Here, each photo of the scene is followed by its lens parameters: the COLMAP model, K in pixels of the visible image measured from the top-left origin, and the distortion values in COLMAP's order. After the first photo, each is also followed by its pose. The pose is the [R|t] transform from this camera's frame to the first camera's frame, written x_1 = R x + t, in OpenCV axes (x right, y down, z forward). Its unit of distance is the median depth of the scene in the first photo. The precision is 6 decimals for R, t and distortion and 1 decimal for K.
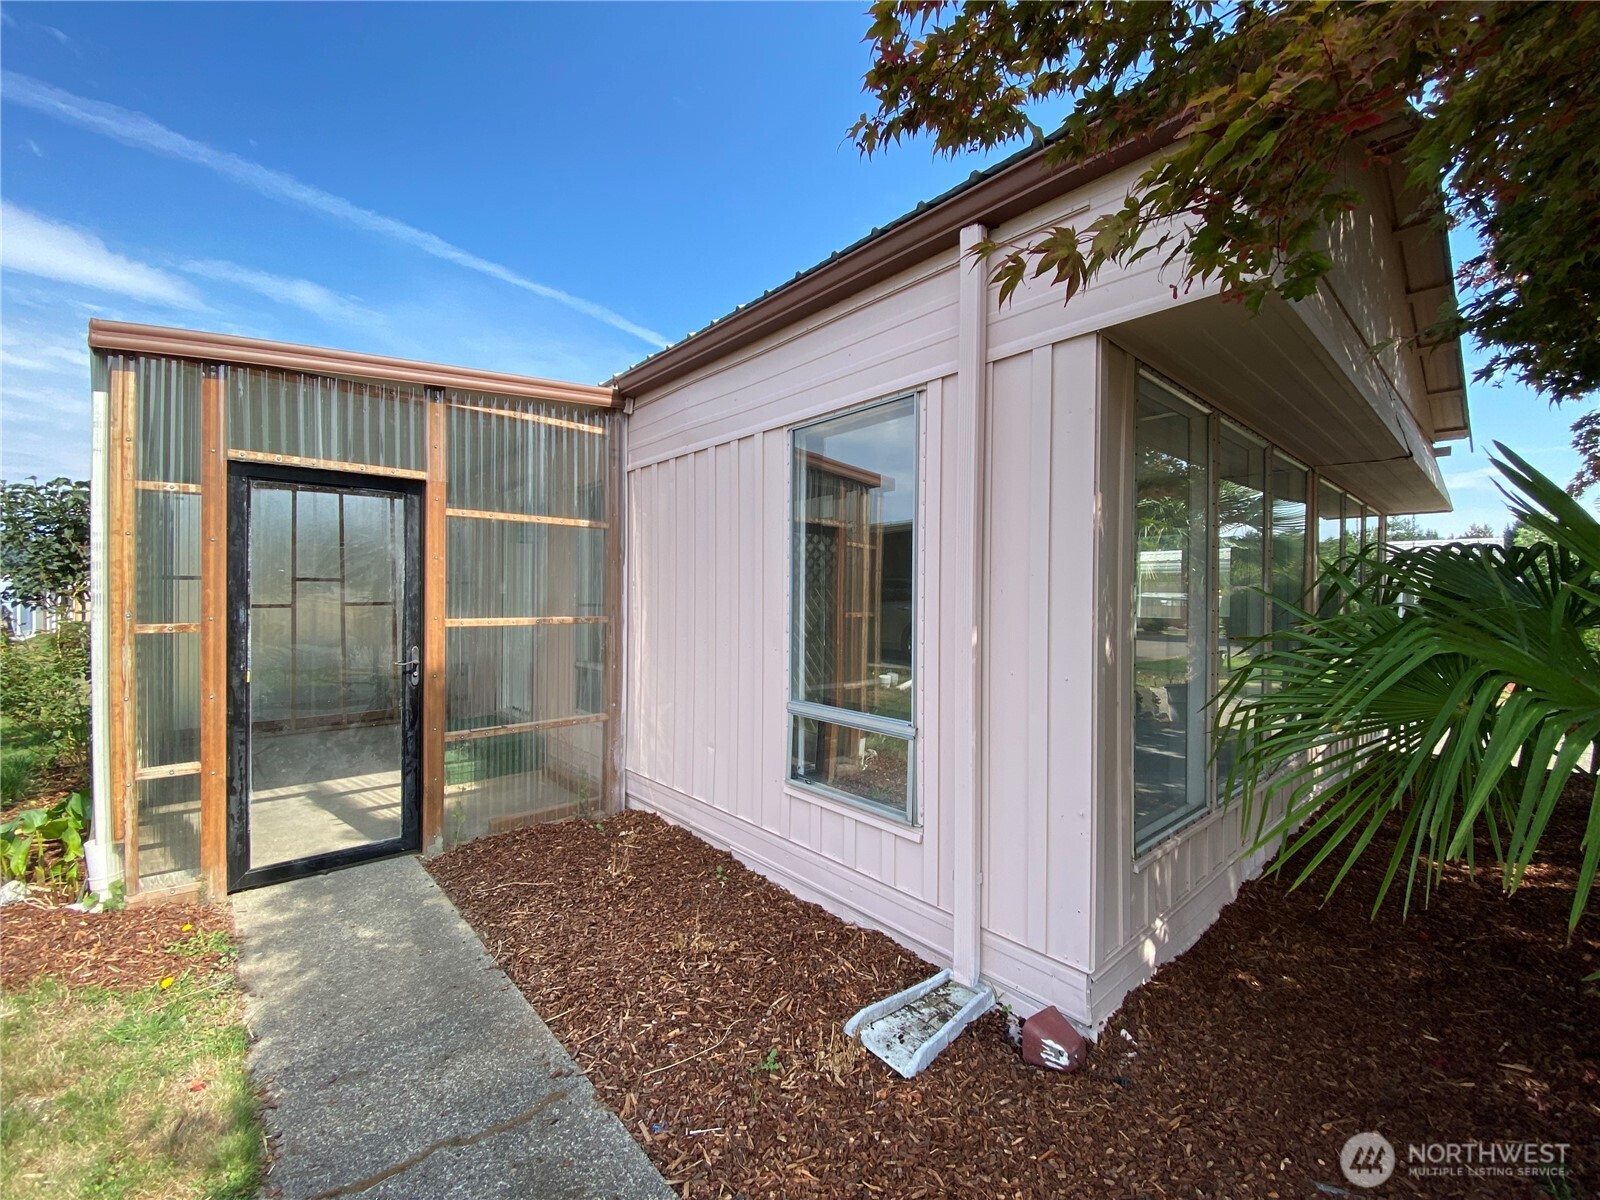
lens RADIAL K [[648.5, 0, 794.5], [0, 648.5, 593.3], [0, 0, 1]] dist [0.008261, -0.017226]
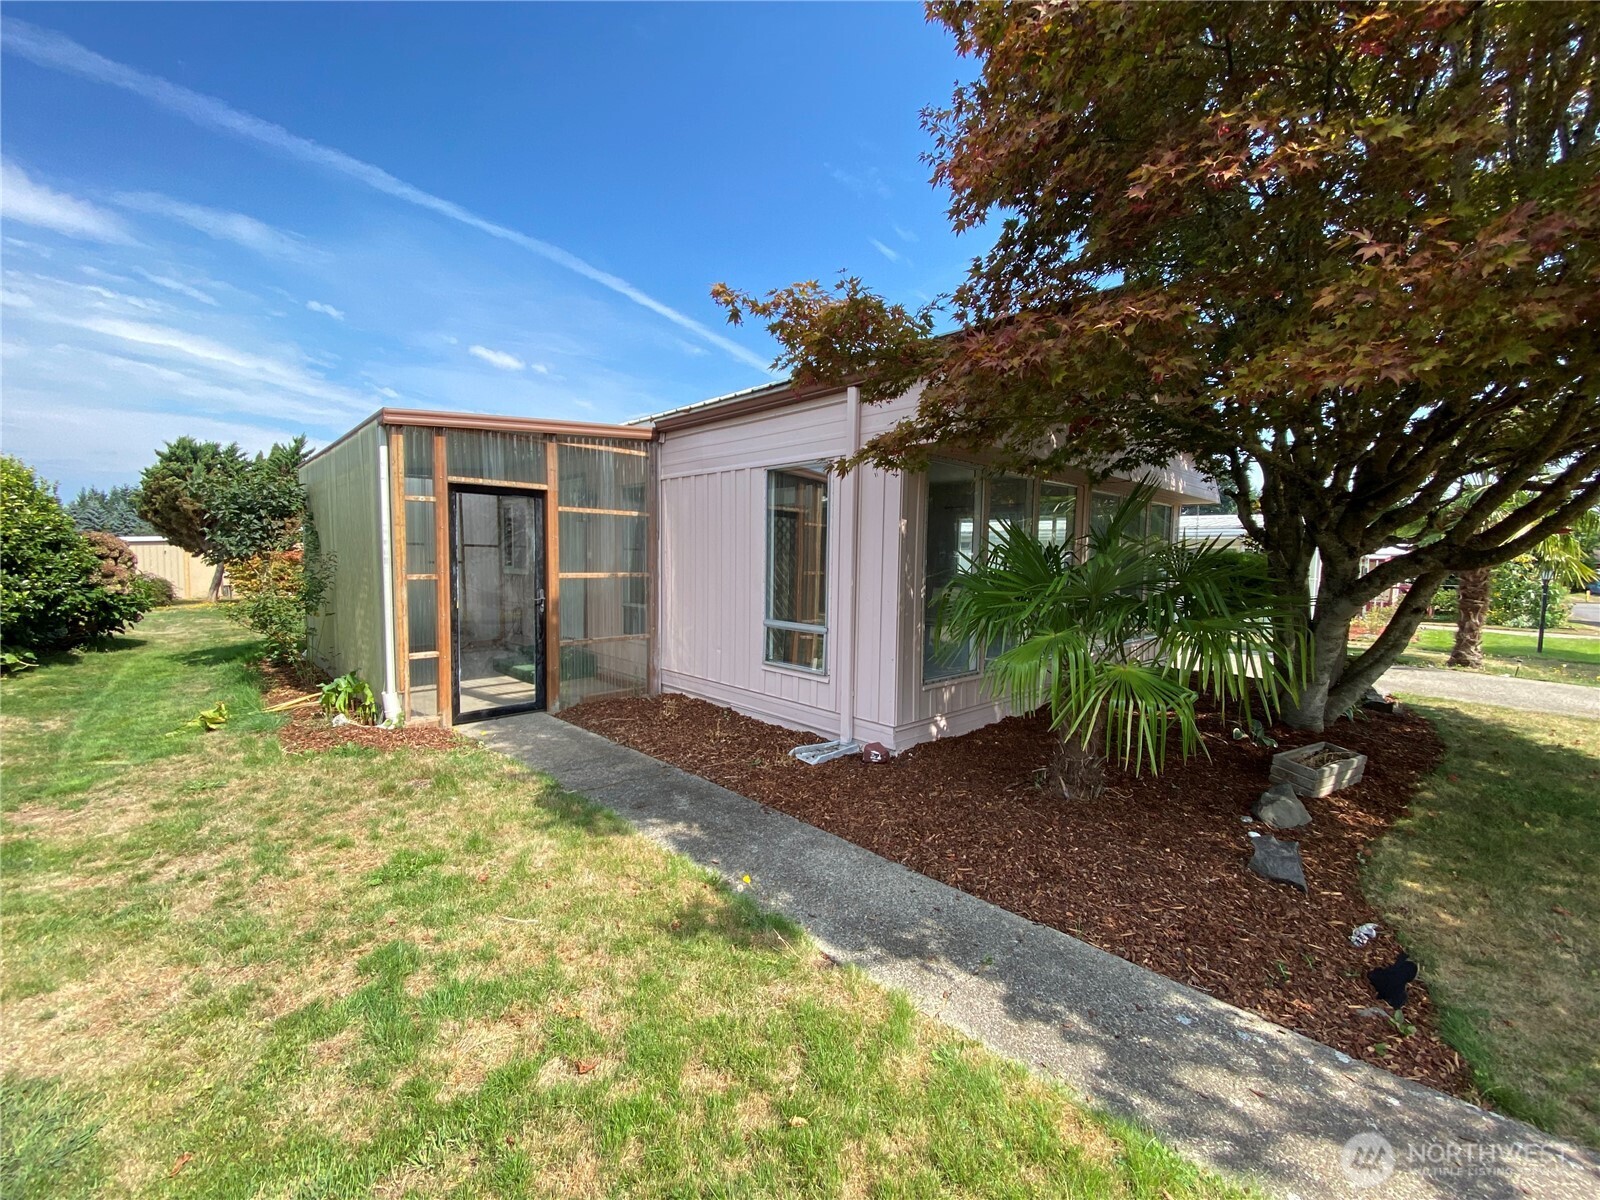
lens RADIAL K [[648.5, 0, 794.5], [0, 648.5, 593.3], [0, 0, 1]] dist [0.008261, -0.017226]
pose [[0.999133, 0.005444, 0.041284, 0.000505], [-0.007929, 0.998151, 0.060267, -0.015701], [-0.040880, -0.060542, 0.997328, -0.756964]]
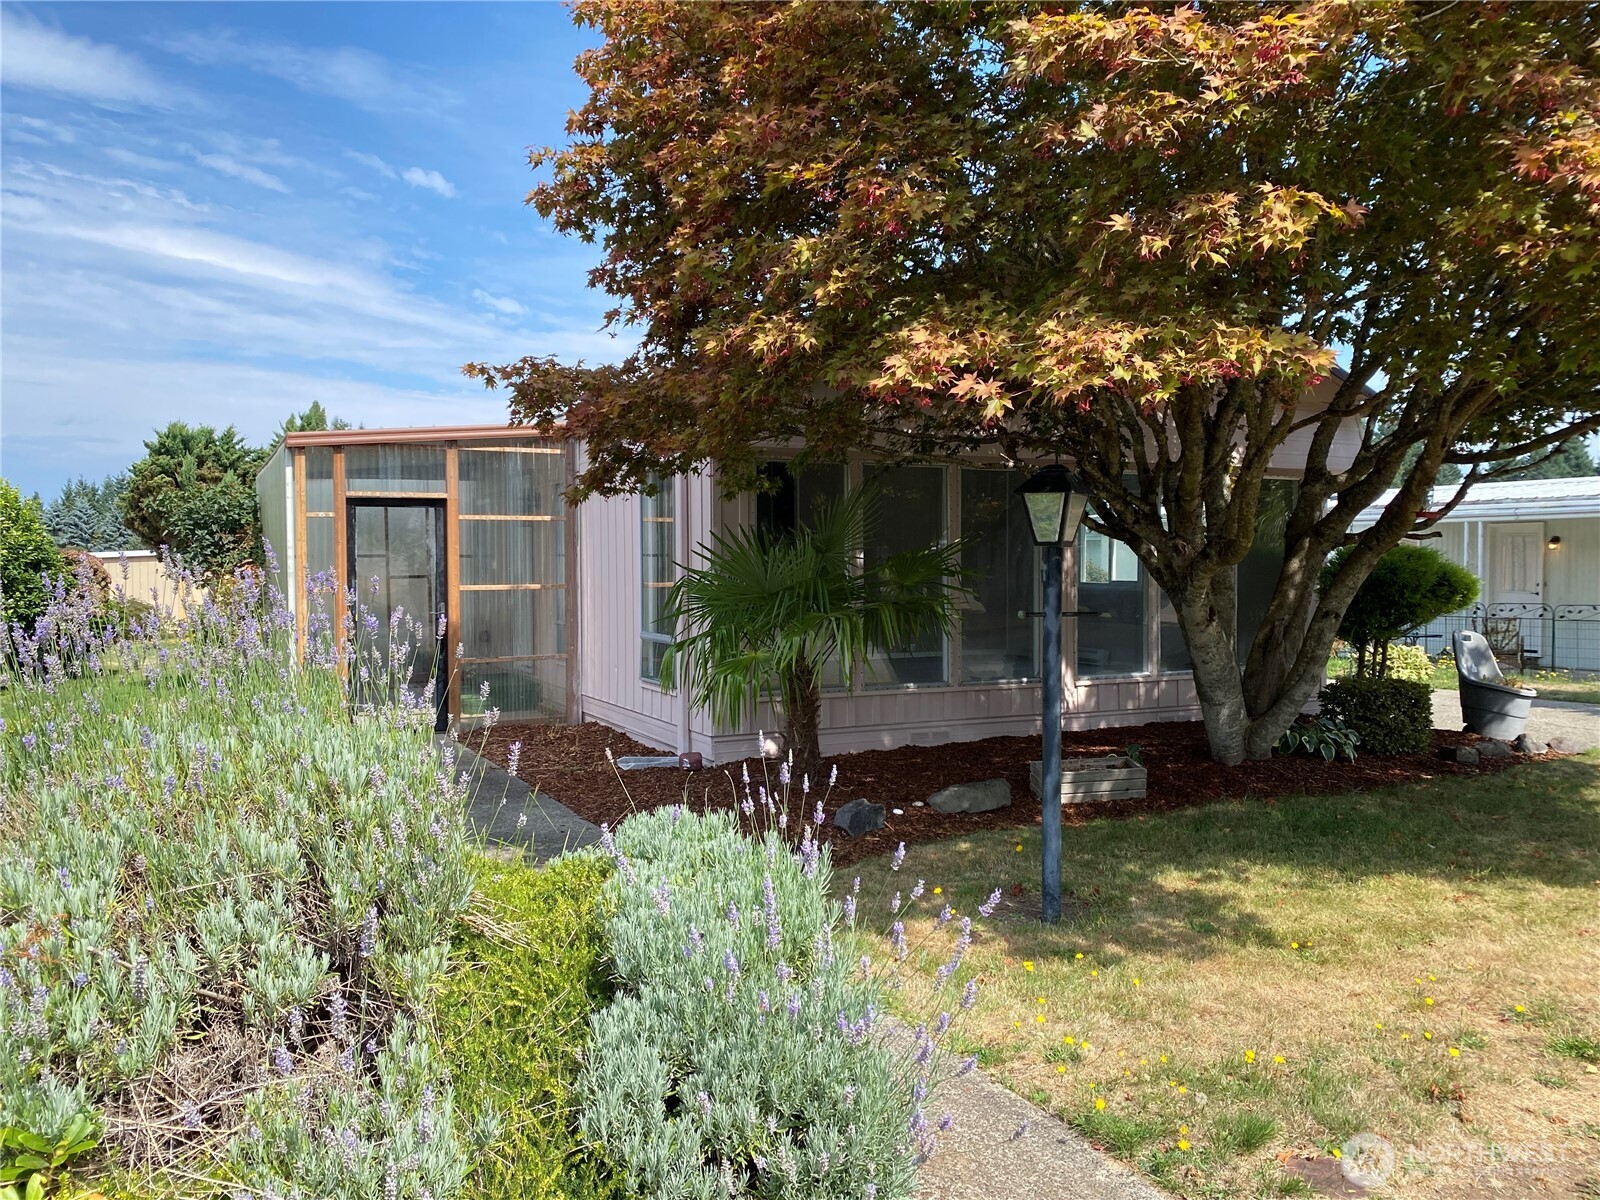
lens RADIAL K [[1197.9, 0, 795.4], [0, 1197.9, 567.8], [0, 0, 1]] dist [-0.007788, -0.004565]
pose [[0.968782, -0.011106, -0.247665, 1.063413], [0.013472, 0.999878, 0.007863, -0.015839], [0.247548, -0.010954, 0.968814, -1.763542]]
